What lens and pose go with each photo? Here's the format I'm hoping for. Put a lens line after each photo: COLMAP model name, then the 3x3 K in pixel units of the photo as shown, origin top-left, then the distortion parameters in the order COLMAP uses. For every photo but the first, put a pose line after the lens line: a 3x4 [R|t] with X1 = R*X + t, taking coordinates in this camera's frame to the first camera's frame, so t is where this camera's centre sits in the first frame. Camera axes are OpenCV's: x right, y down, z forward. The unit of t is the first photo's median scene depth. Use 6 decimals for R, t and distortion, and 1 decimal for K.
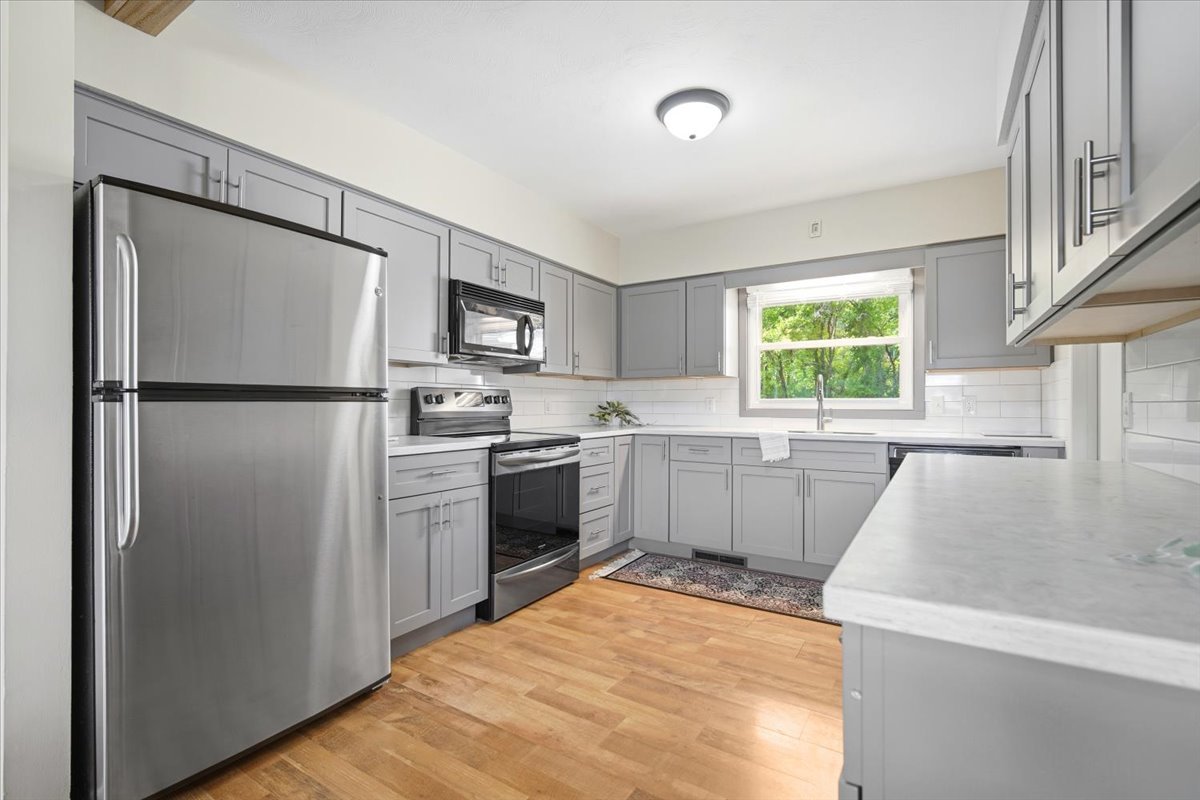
lens RADIAL K [[532.5, 0, 597.5], [0, 532.5, 403.3], [0, 0, 1]] dist [-0.009630, 0.000224]
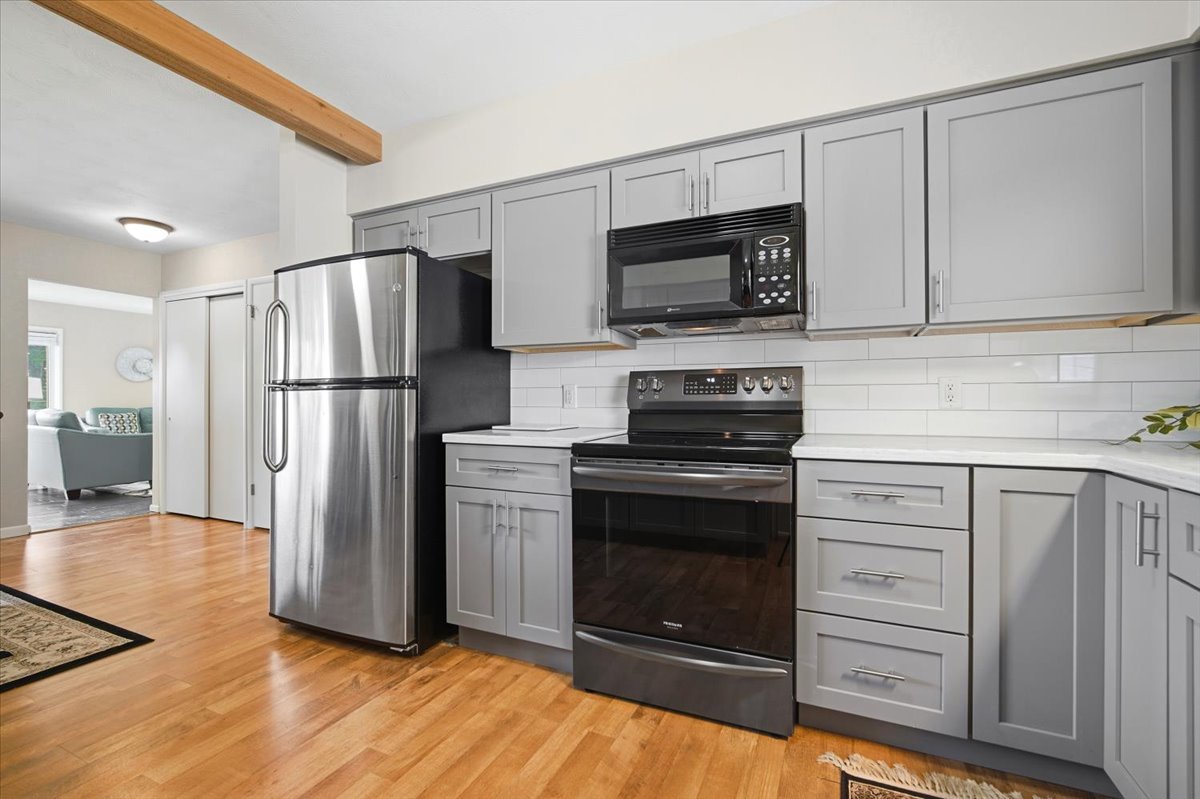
lens RADIAL K [[528.5, 0, 600.0], [0, 528.5, 399.5], [0, 0, 1]] dist [-0.010428, 0.001162]
pose [[0.135165, -0.003721, -0.990816, 0.426761], [0.004772, 0.999984, -0.003104, 0.014491], [0.990812, -0.004308, 0.135181, 0.754540]]
